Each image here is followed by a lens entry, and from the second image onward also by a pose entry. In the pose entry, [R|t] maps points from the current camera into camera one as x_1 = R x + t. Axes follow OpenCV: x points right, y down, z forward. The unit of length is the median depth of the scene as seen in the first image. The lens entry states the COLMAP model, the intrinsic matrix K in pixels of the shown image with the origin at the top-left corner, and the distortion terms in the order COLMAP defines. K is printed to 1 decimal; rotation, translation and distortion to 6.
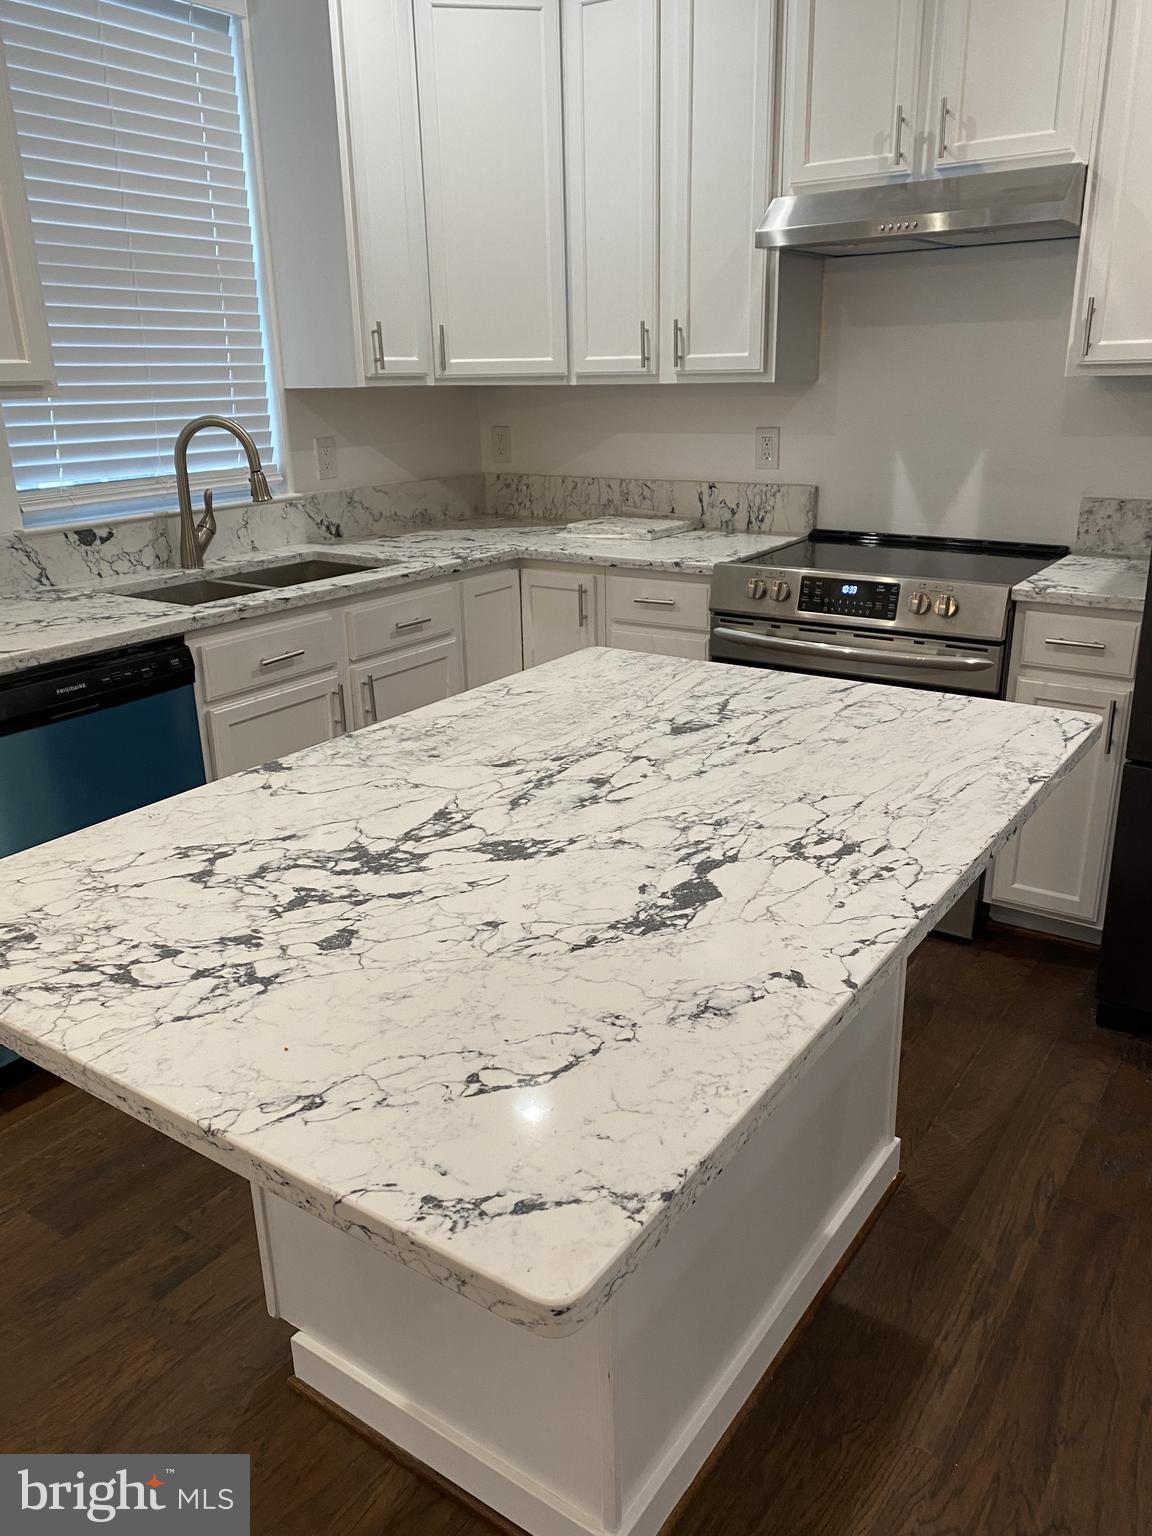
lens RADIAL K [[1179.3, 0, 576.0], [0, 1179.3, 768.0], [0, 0, 1]] dist [0.013990, -0.004280]
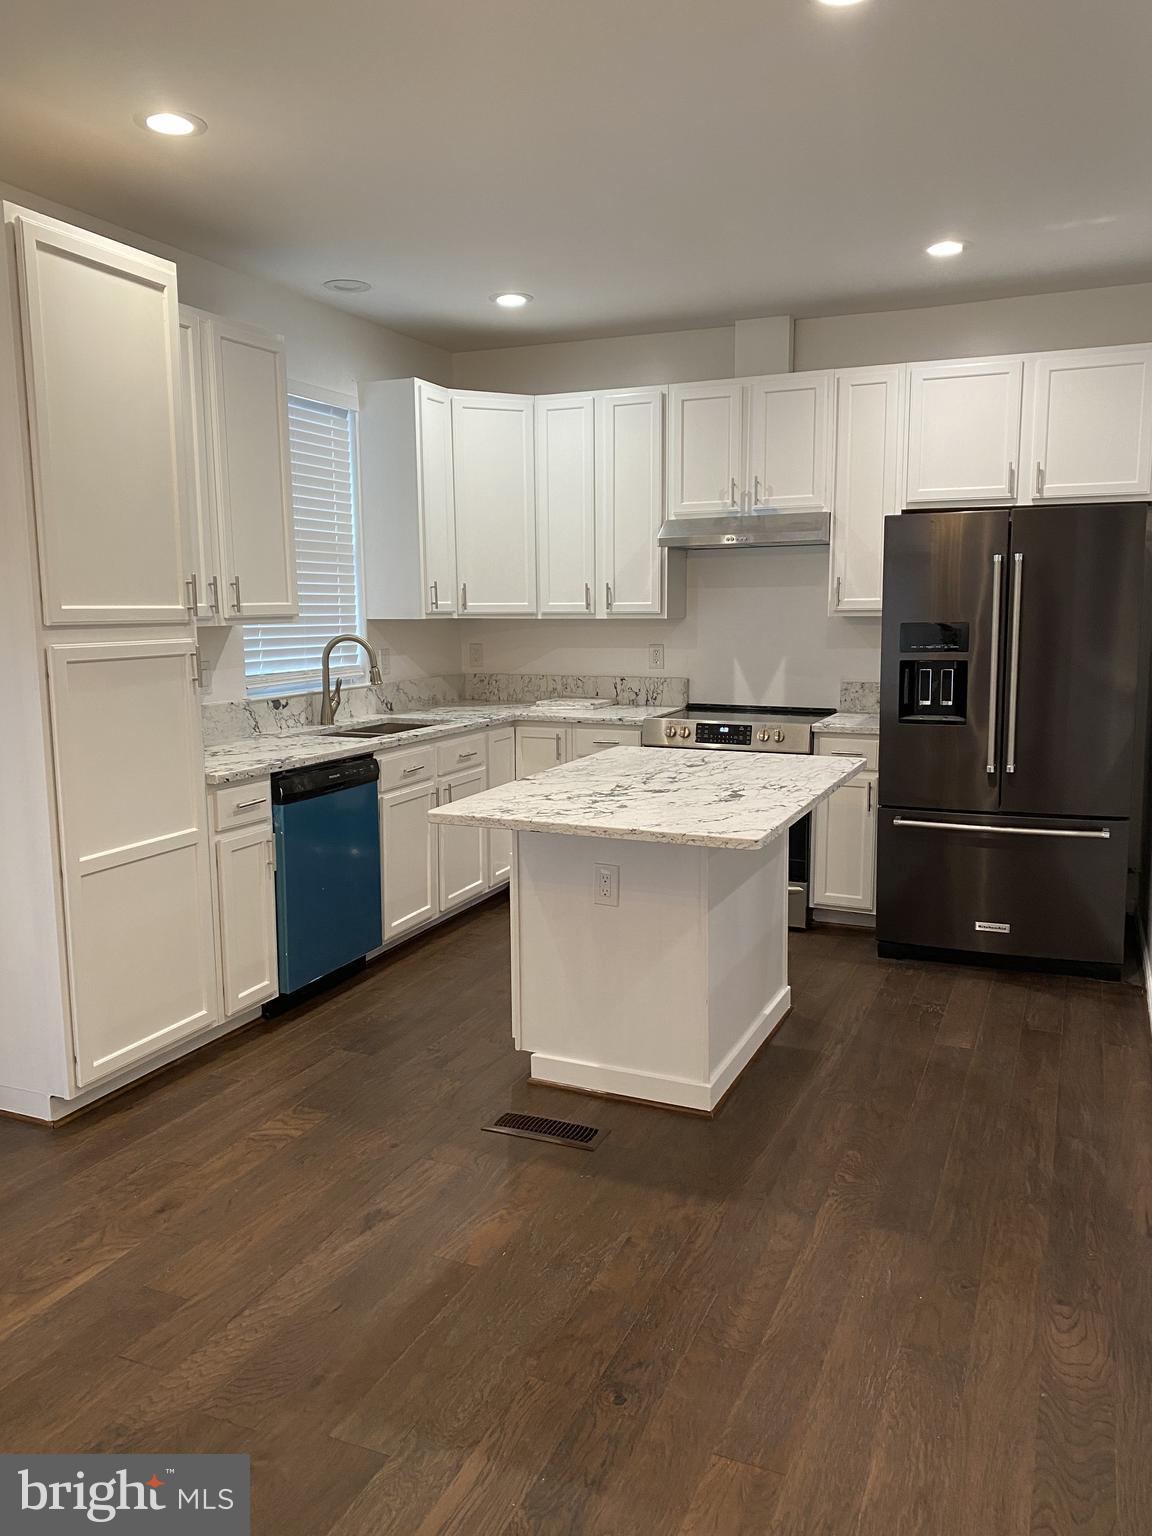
lens RADIAL K [[1165.3, 0, 576.0], [0, 1165.3, 768.0], [0, 0, 1]] dist [0.076102, -0.084294]
pose [[0.982085, -0.014889, 0.187851, -0.521880], [0.049798, 0.981942, -0.182512, 0.351532], [-0.181741, 0.188596, 0.965091, -1.058129]]
